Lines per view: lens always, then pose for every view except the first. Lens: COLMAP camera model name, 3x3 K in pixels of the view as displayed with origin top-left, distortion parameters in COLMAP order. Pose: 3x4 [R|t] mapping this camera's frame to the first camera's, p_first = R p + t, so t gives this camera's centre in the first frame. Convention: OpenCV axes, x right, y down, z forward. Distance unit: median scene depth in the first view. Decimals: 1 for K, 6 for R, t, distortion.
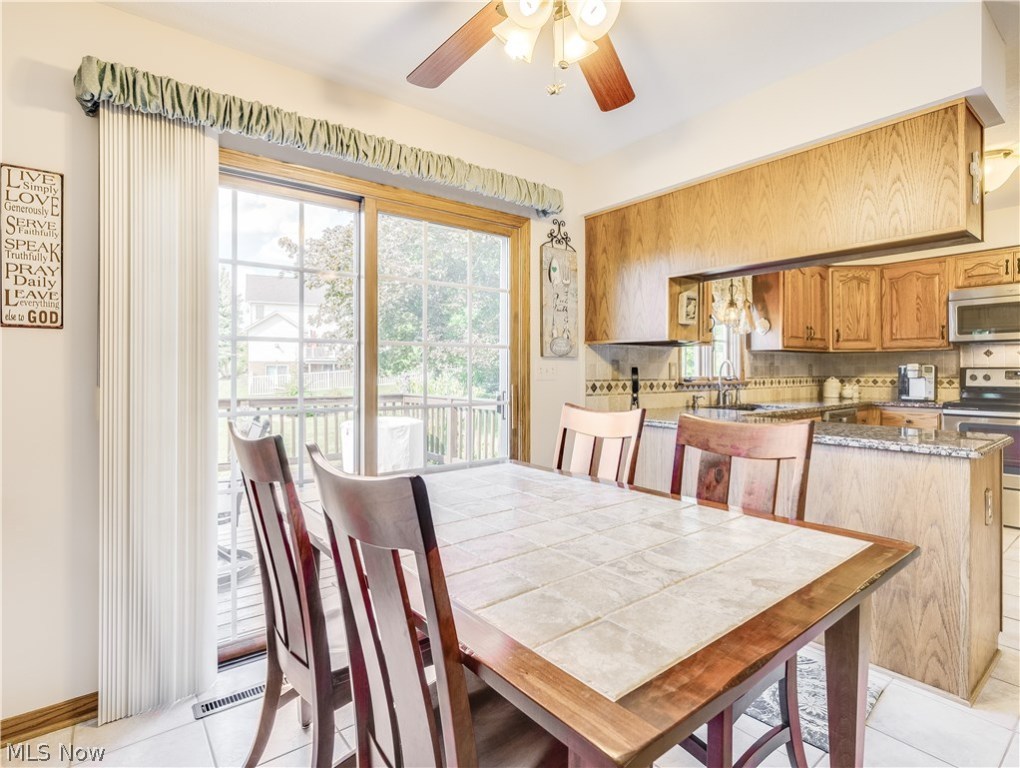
lens RADIAL K [[519.1, 0, 511.4], [0, 519.1, 375.1], [0, 0, 1]] dist [-0.016735, 0.000438]
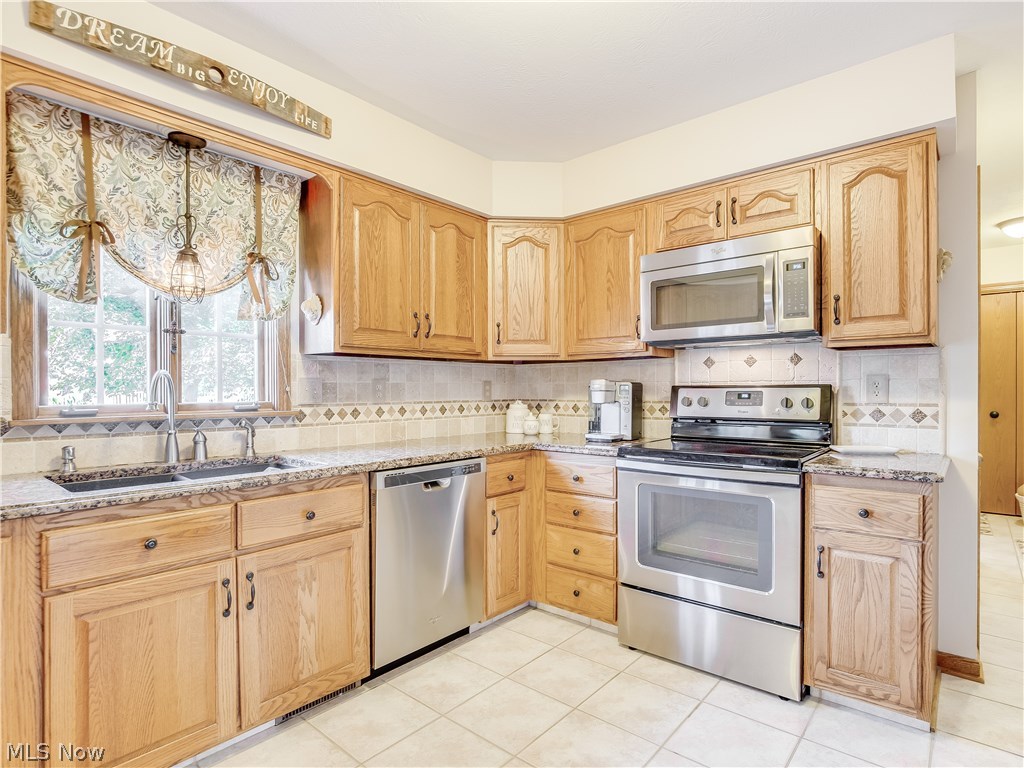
lens RADIAL K [[550.7, 0, 512.8], [0, 550.7, 391.1], [0, 0, 1]] dist [-0.007013, 0.000565]
pose [[0.980383, -0.002412, 0.197087, 0.561596], [0.003804, 0.999970, -0.006687, -0.004705], [-0.197066, 0.007305, 0.980363, 0.392130]]
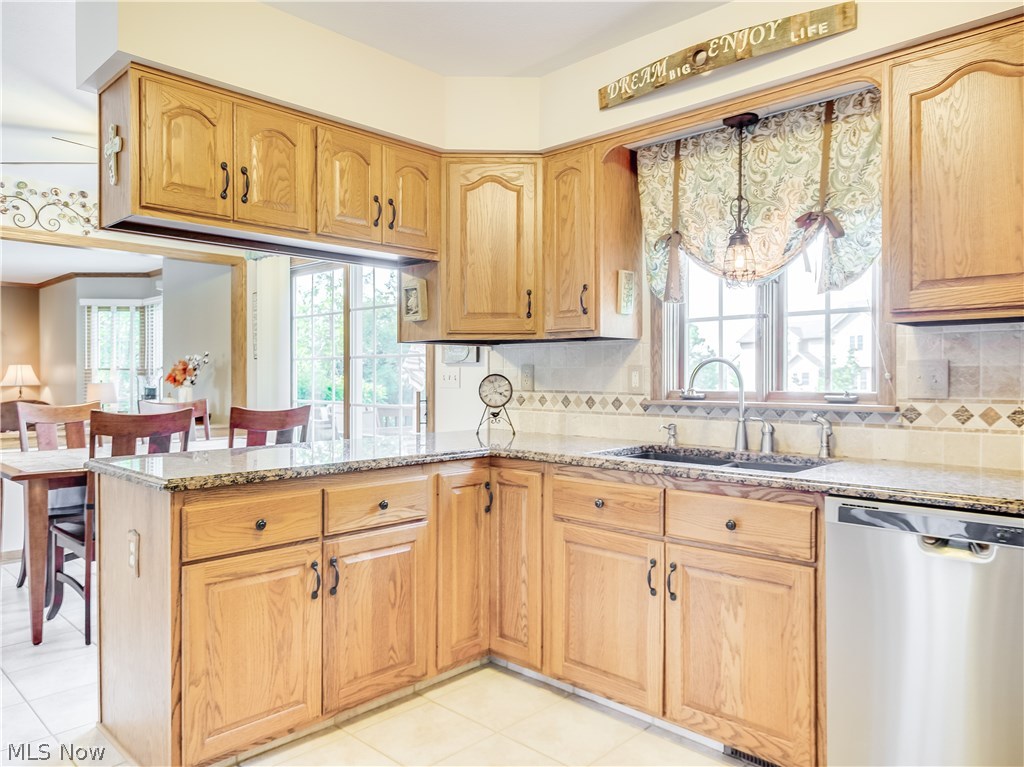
lens RADIAL K [[718.1, 0, 512.8], [0, 718.1, 379.0], [0, 0, 1]] dist [0.006904, -0.002434]
pose [[0.139465, 0.004382, -0.990217, 0.943723], [-0.010379, 0.999942, 0.002963, -0.007953], [0.990173, 0.009864, 0.139503, 0.634823]]
